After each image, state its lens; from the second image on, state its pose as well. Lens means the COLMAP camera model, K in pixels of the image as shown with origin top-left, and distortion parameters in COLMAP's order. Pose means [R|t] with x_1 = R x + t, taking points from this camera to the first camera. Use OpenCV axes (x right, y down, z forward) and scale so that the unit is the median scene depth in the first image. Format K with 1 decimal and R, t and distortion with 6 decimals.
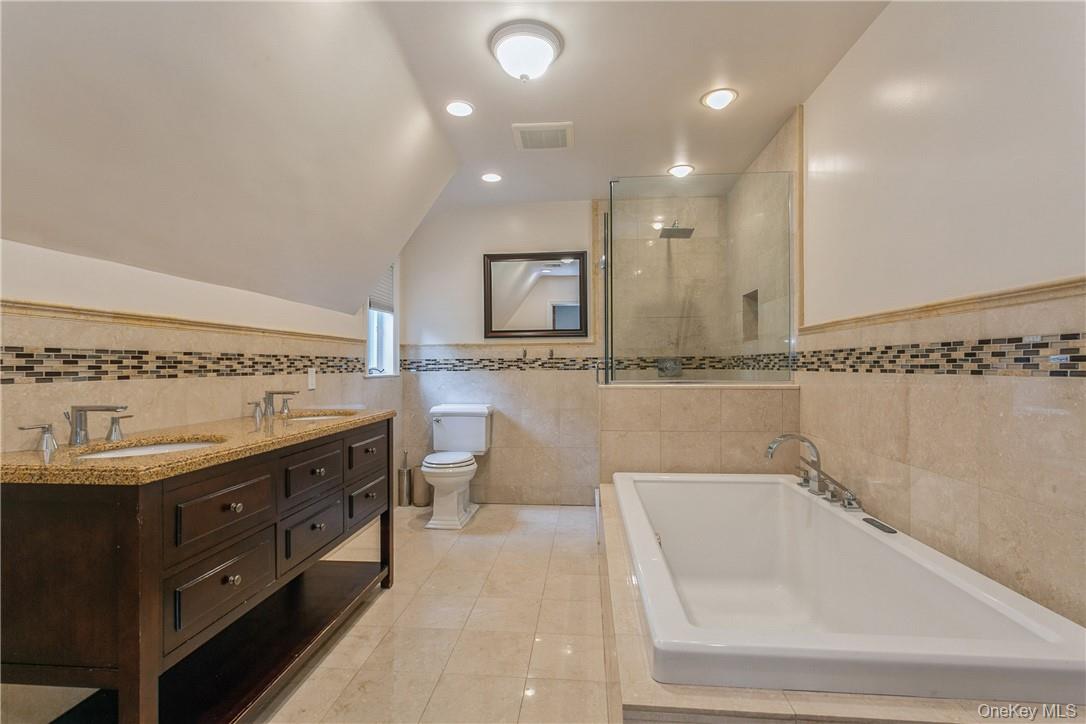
lens RADIAL K [[526.7, 0, 537.2], [0, 526.7, 367.2], [0, 0, 1]] dist [0.008562, 0.001682]
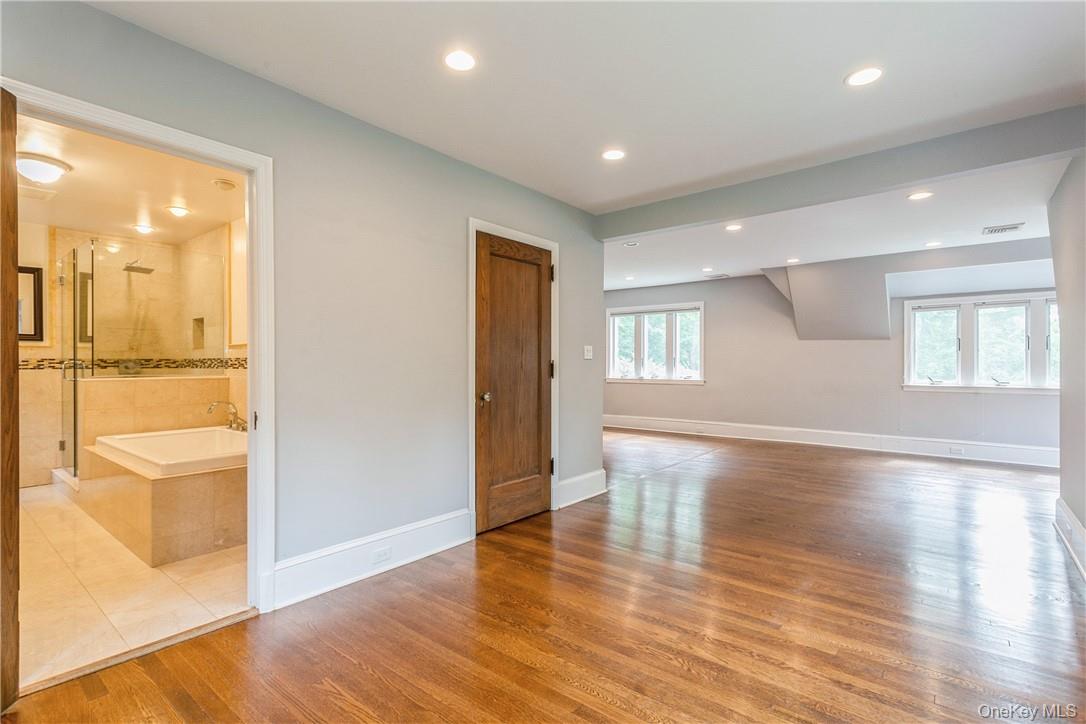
lens RADIAL K [[512.5, 0, 543.0], [0, 512.5, 362.0], [0, 0, 1]] dist [0.004096, 0.000156]
pose [[0.559155, 0.004896, 0.829049, -0.355648], [0.002328, 0.999969, -0.007475, 0.000237], [-0.829060, 0.006110, 0.559127, -0.866048]]
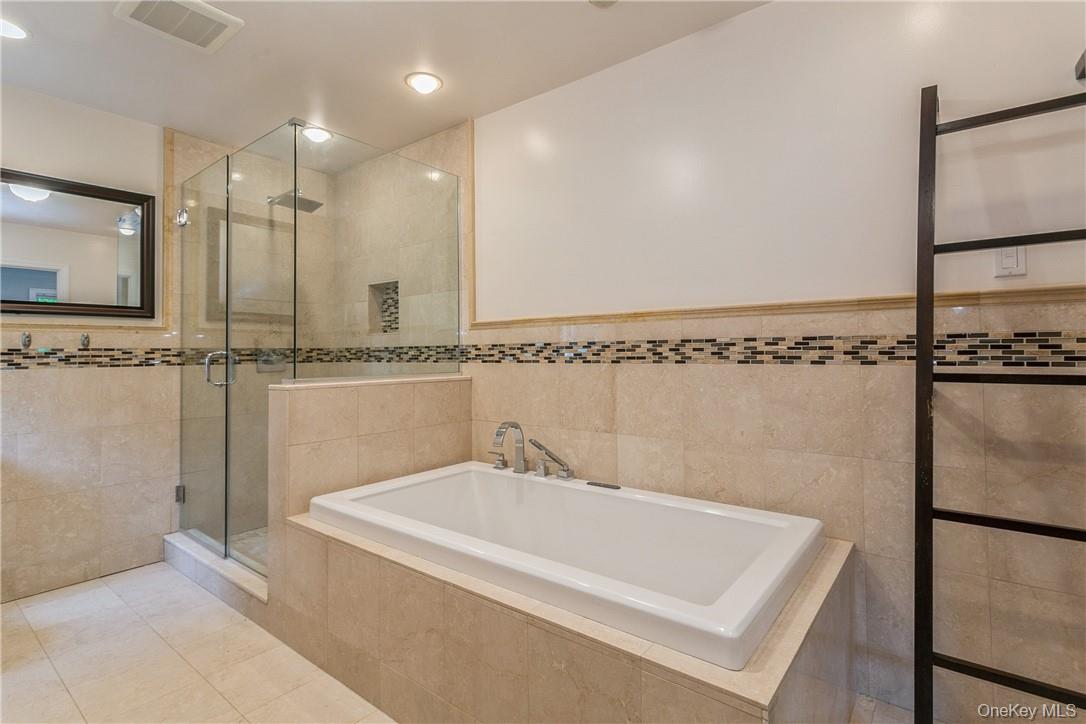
lens RADIAL K [[526.7, 0, 542.7], [0, 526.7, 339.2], [0, 0, 1]] dist [0.004432, 0.000590]
pose [[0.544434, 0.021578, 0.838526, -0.321853], [0.009109, 0.999458, -0.031633, -0.005518], [-0.838754, 0.024860, 0.543943, 0.289013]]
